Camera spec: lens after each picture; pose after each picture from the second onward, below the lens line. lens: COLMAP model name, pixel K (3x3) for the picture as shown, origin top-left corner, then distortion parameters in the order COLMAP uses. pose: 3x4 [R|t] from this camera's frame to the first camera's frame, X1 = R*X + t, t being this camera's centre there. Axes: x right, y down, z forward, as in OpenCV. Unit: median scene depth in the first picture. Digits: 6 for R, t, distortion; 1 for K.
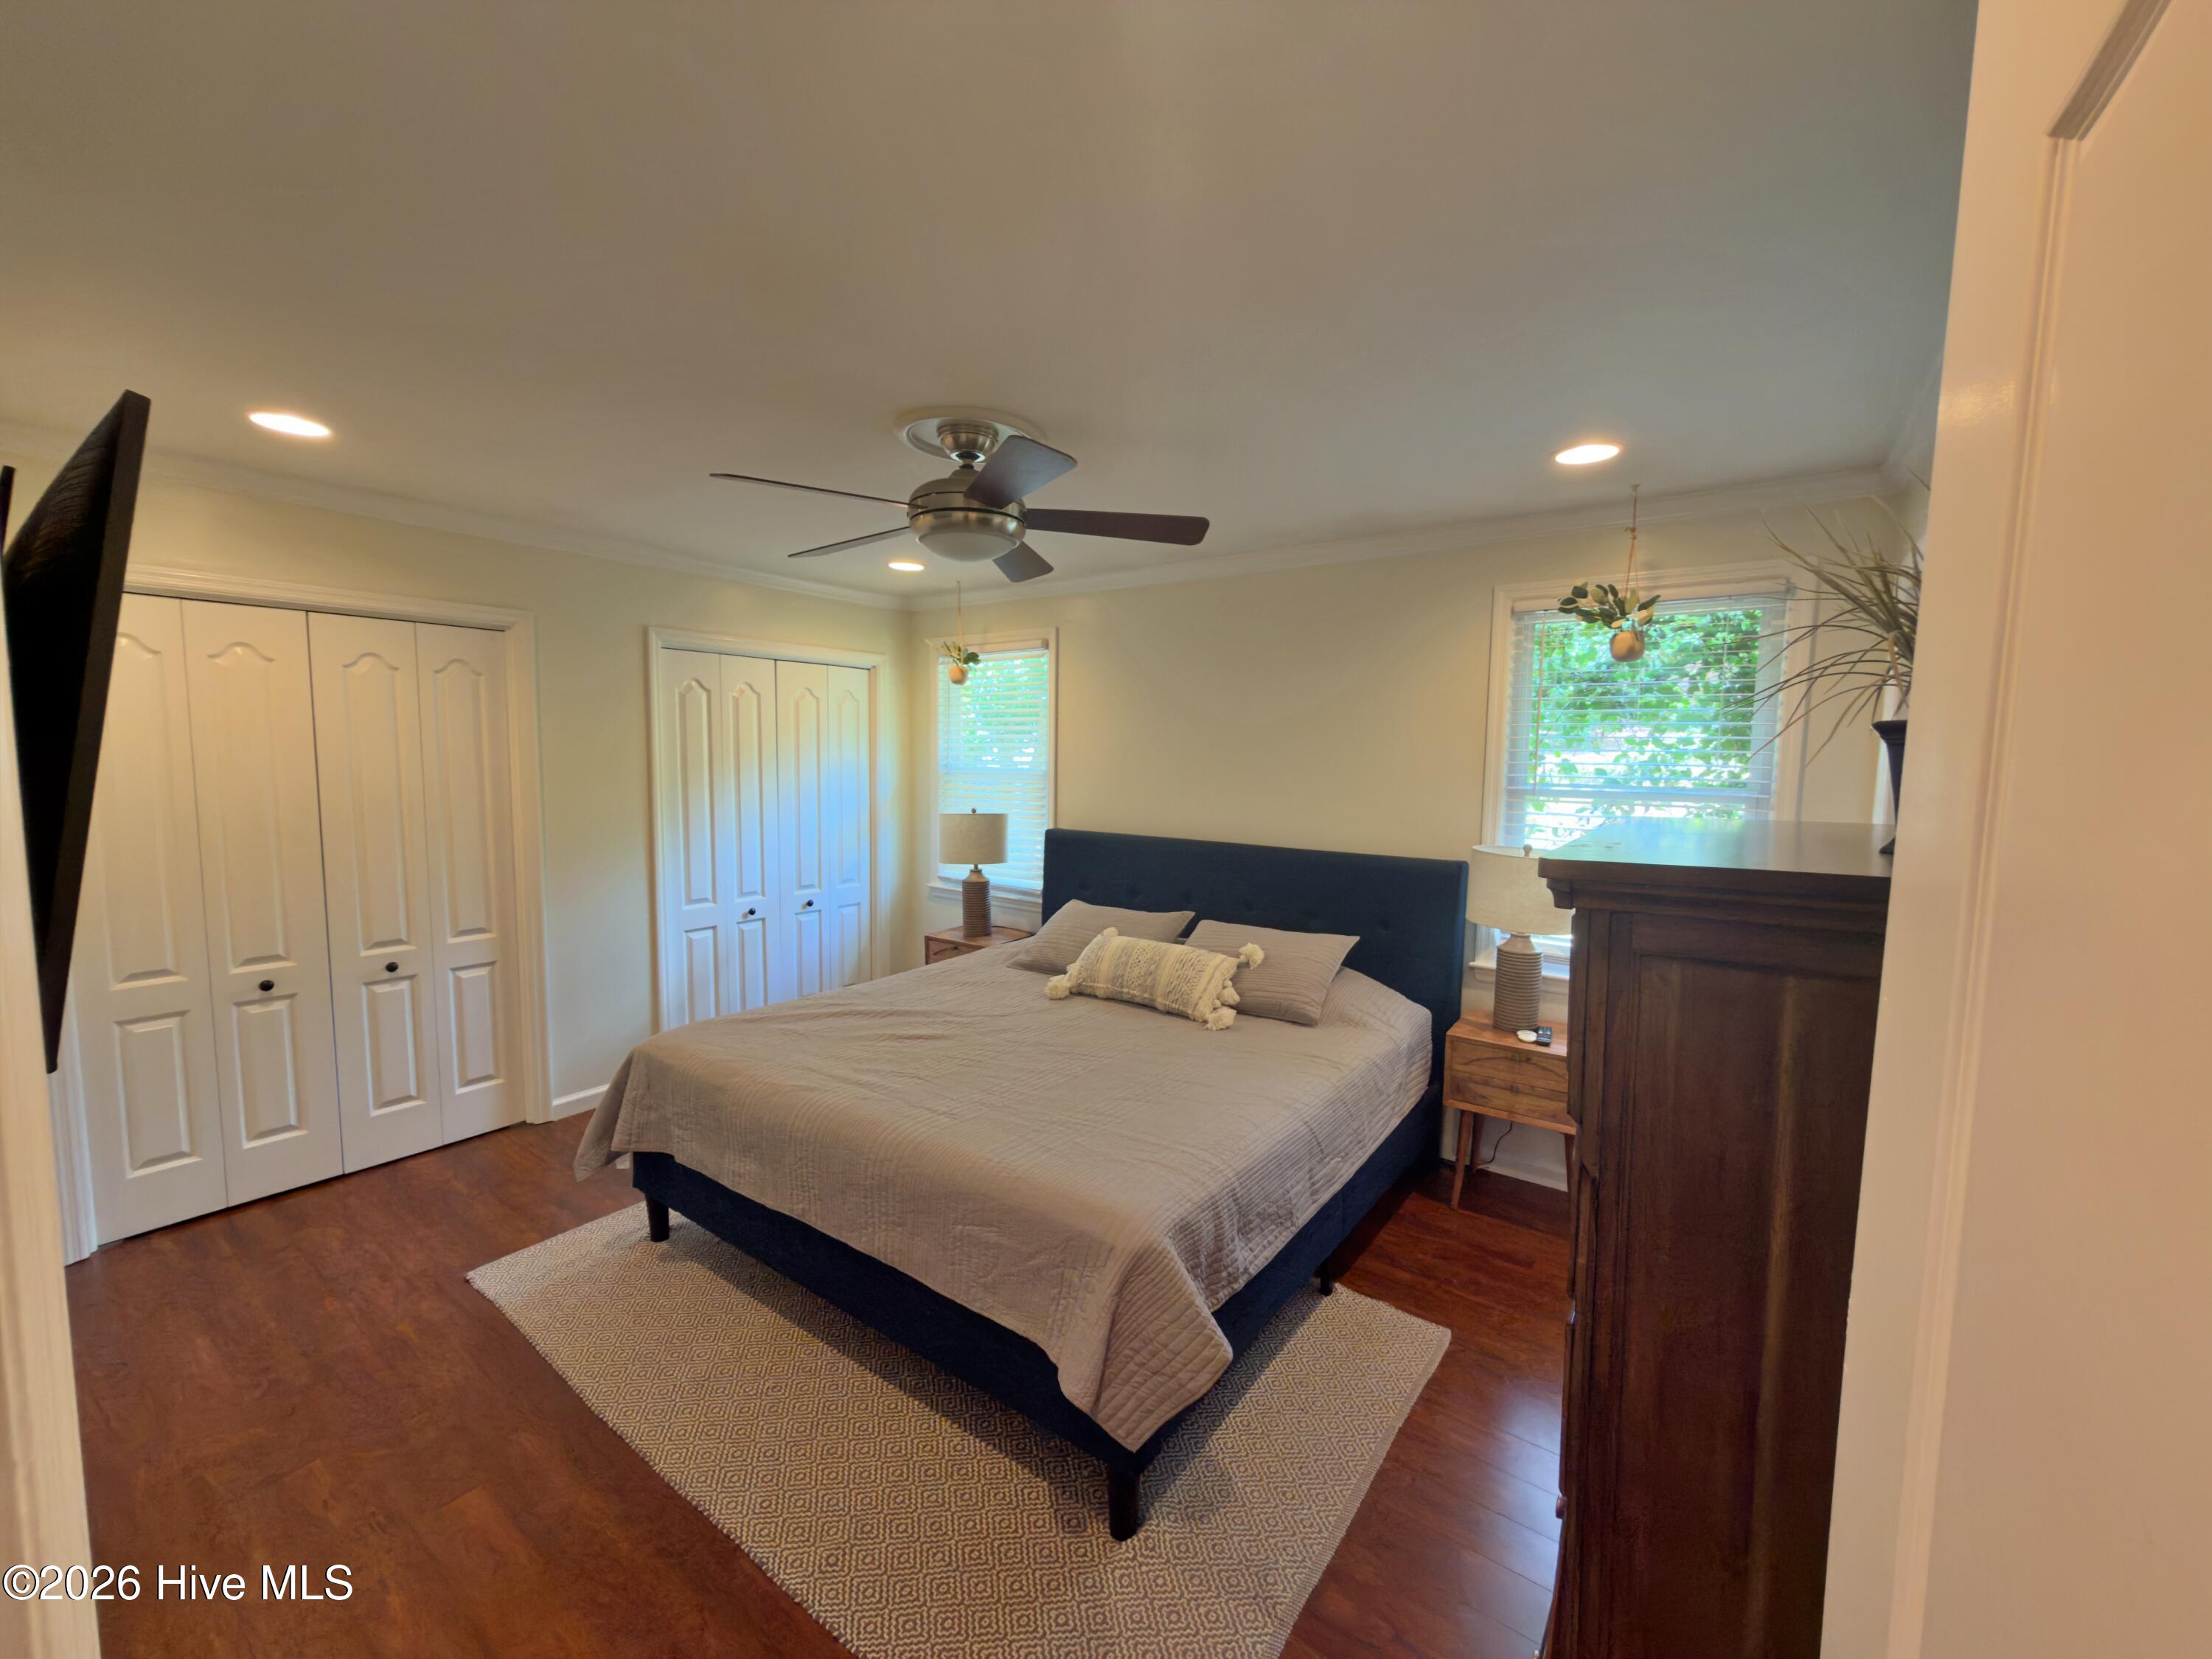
lens RADIAL K [[889.6, 0, 1104.2], [0, 889.6, 825.9], [0, 0, 1]] dist [0.000402, 0.001267]
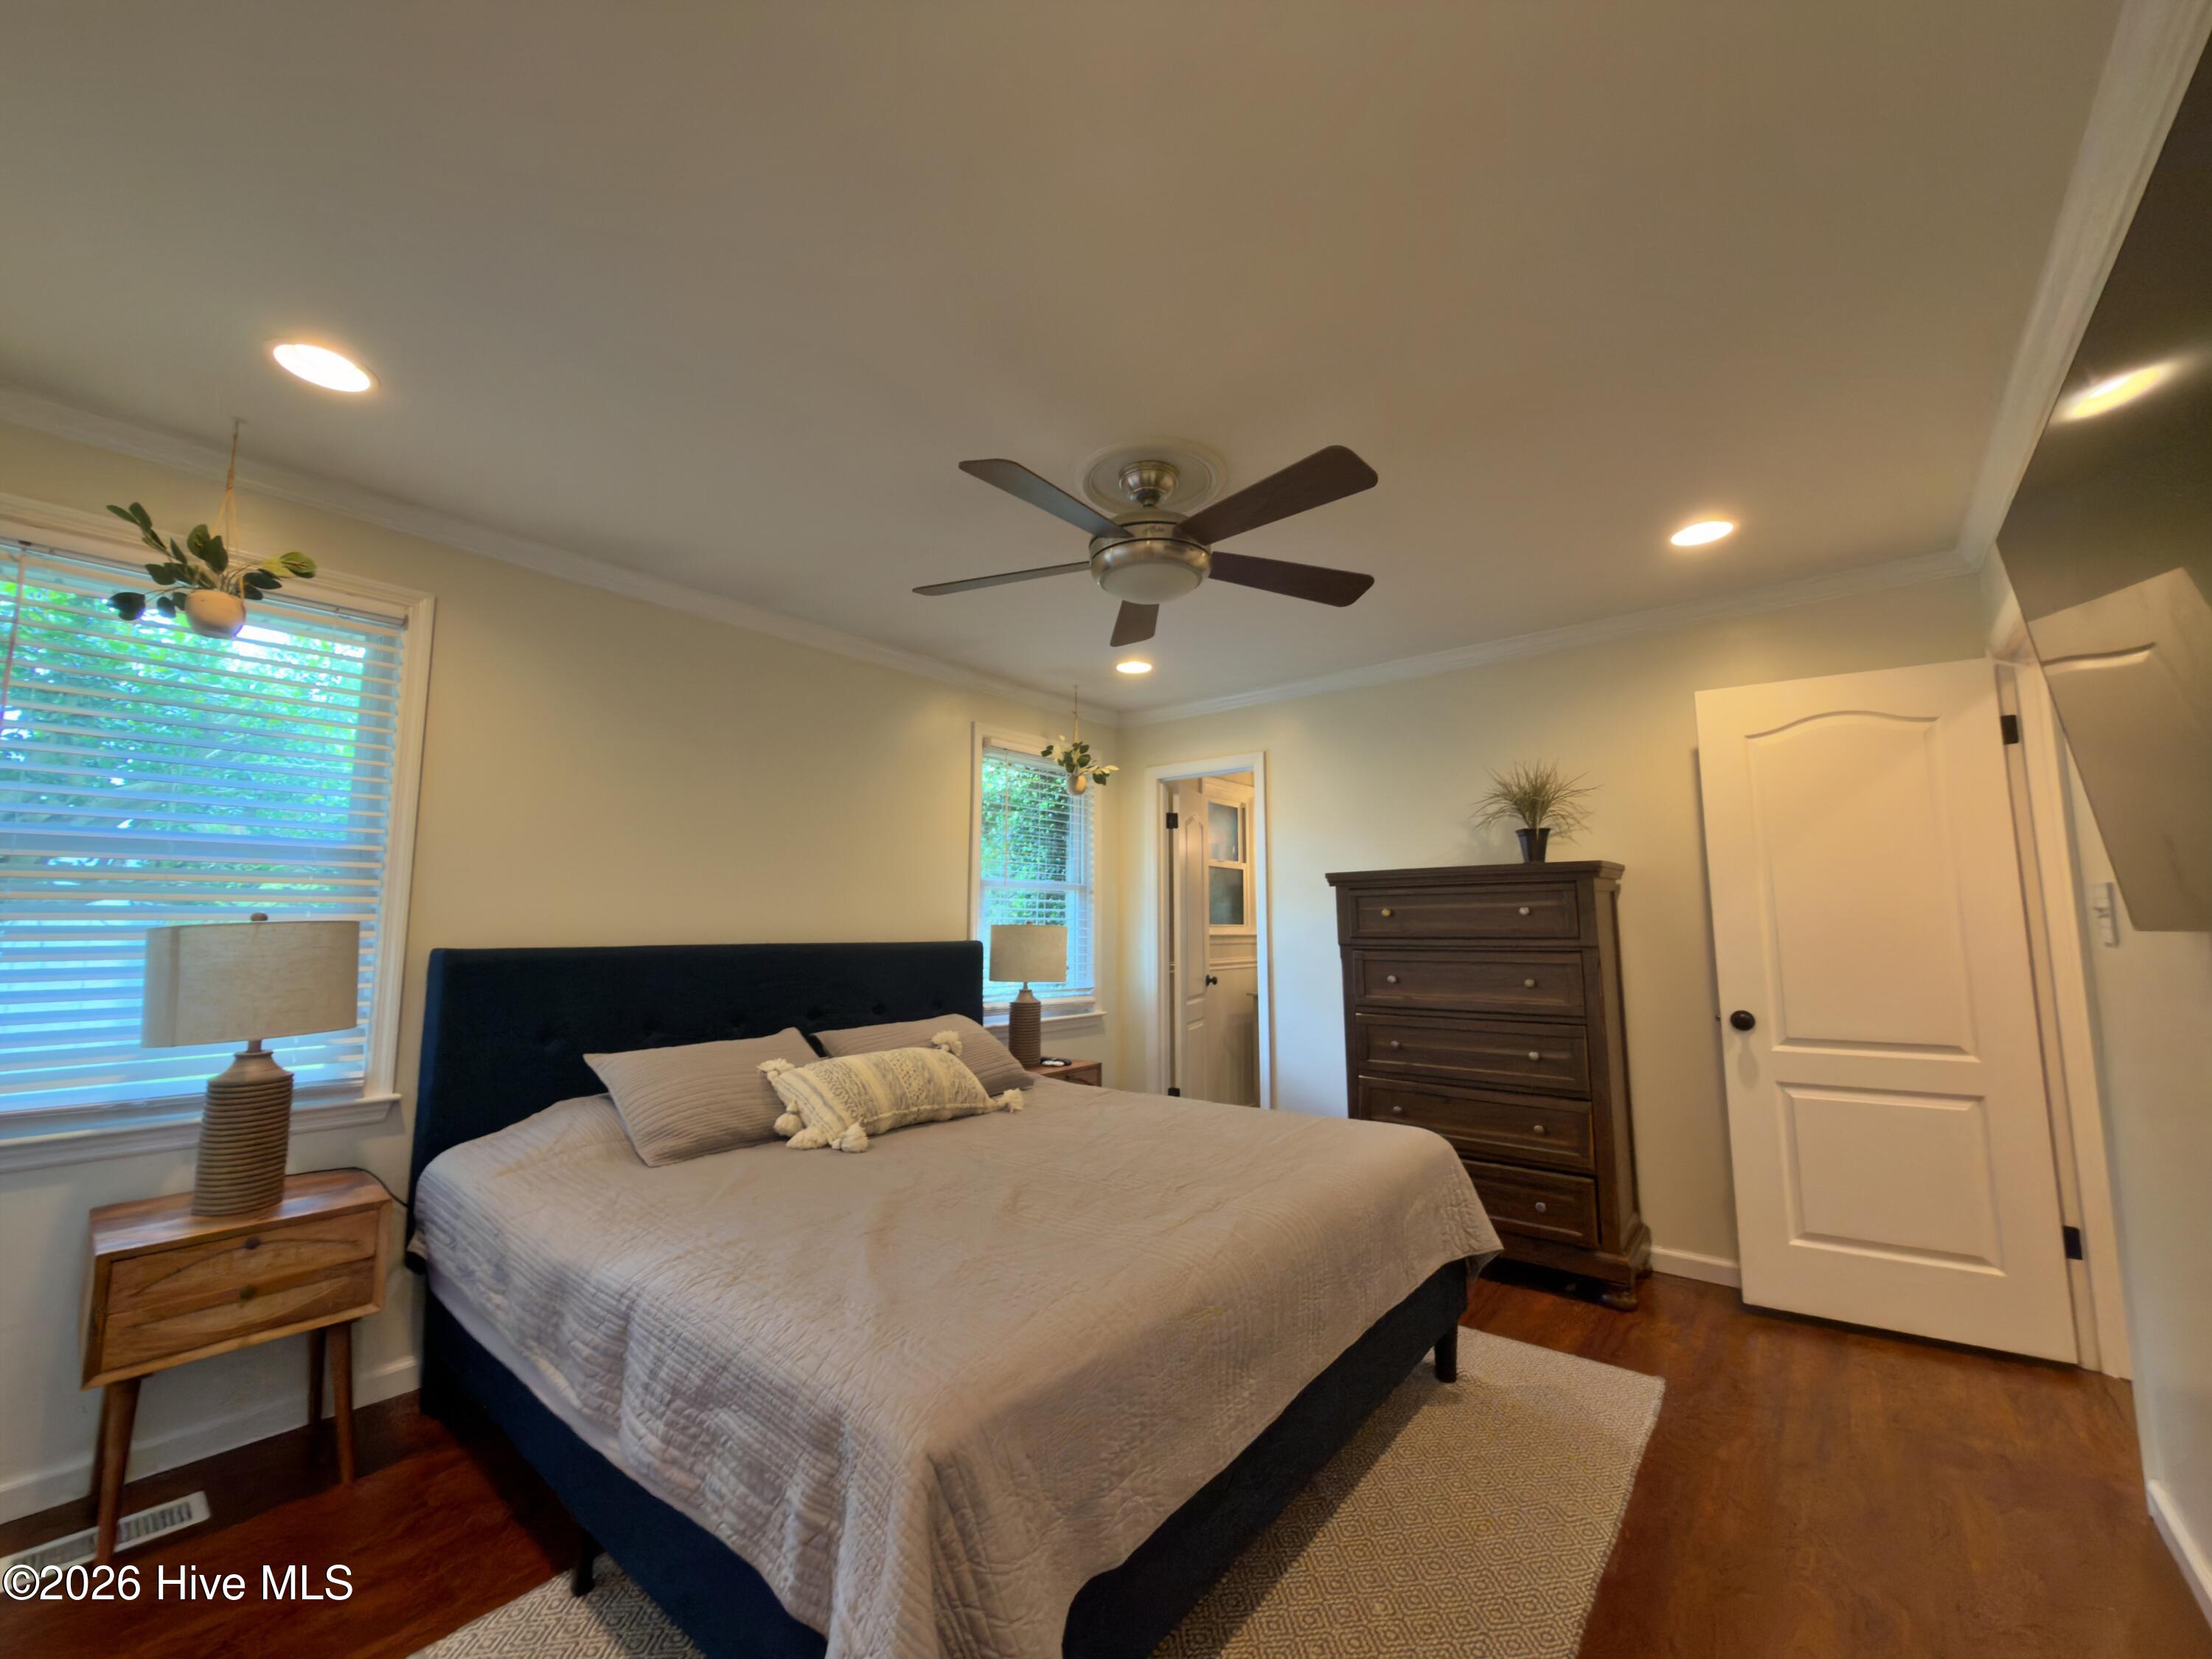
lens RADIAL K [[889.6, 0, 1104.2], [0, 889.6, 825.9], [0, 0, 1]] dist [0.000402, 0.001267]
pose [[-0.001810, 0.119863, 0.992789, -0.786143], [0.098784, 0.987956, -0.119099, 0.045826], [-0.995107, 0.097856, -0.013629, 0.807387]]
